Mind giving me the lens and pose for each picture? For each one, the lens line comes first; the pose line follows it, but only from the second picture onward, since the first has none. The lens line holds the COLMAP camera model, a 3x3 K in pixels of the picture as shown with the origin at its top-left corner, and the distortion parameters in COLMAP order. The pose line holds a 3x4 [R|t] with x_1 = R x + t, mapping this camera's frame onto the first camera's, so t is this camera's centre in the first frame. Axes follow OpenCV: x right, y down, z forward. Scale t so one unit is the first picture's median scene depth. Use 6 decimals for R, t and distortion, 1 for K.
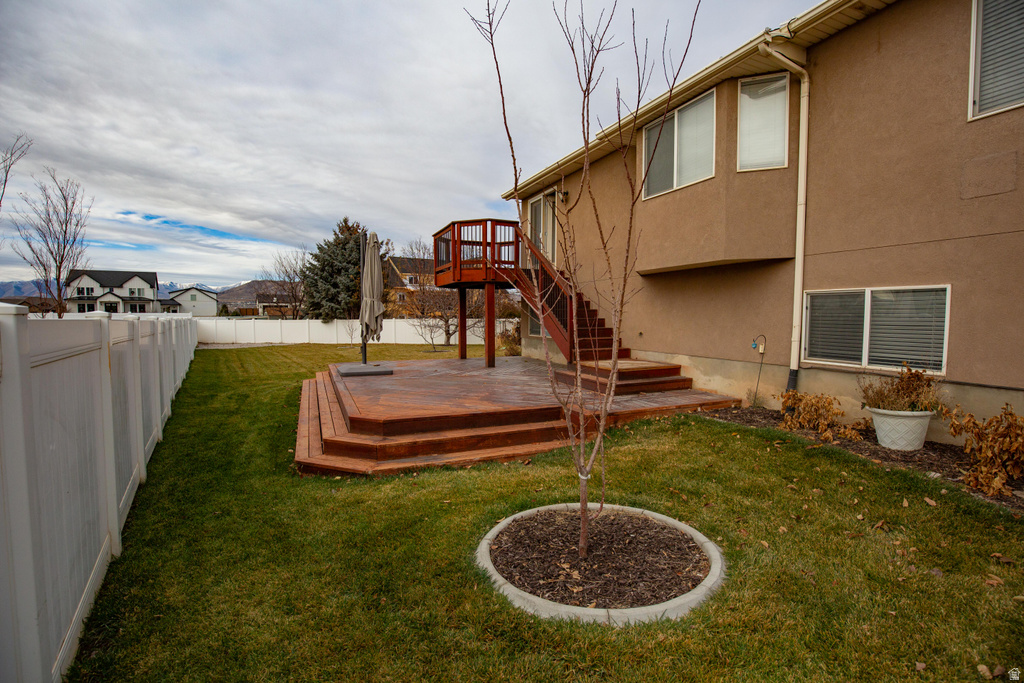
lens RADIAL K [[470.5, 0, 511.4], [0, 470.5, 344.2], [0, 0, 1]] dist [-0.020358, 0.000290]
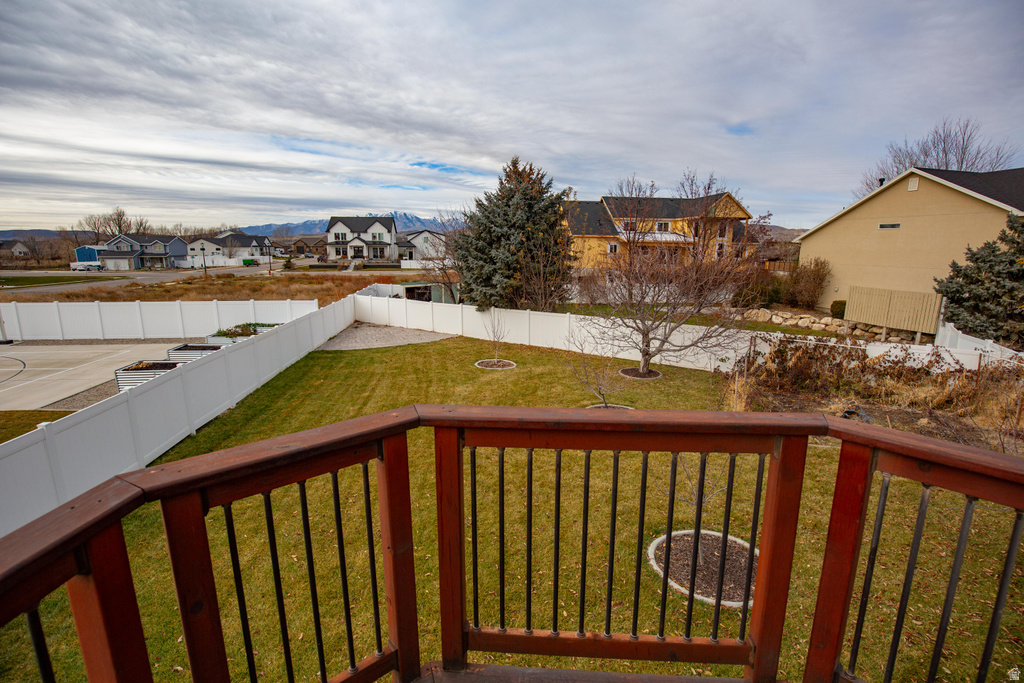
lens RADIAL K [[470.5, 0, 515.1], [0, 470.5, 341.3], [0, 0, 1]] dist [-0.020358, 0.000290]
pose [[0.892929, 0.096478, -0.439739, -0.022950], [-0.035479, 0.988810, 0.144900, -0.115450], [0.448798, -0.113784, 0.886360, 0.398593]]
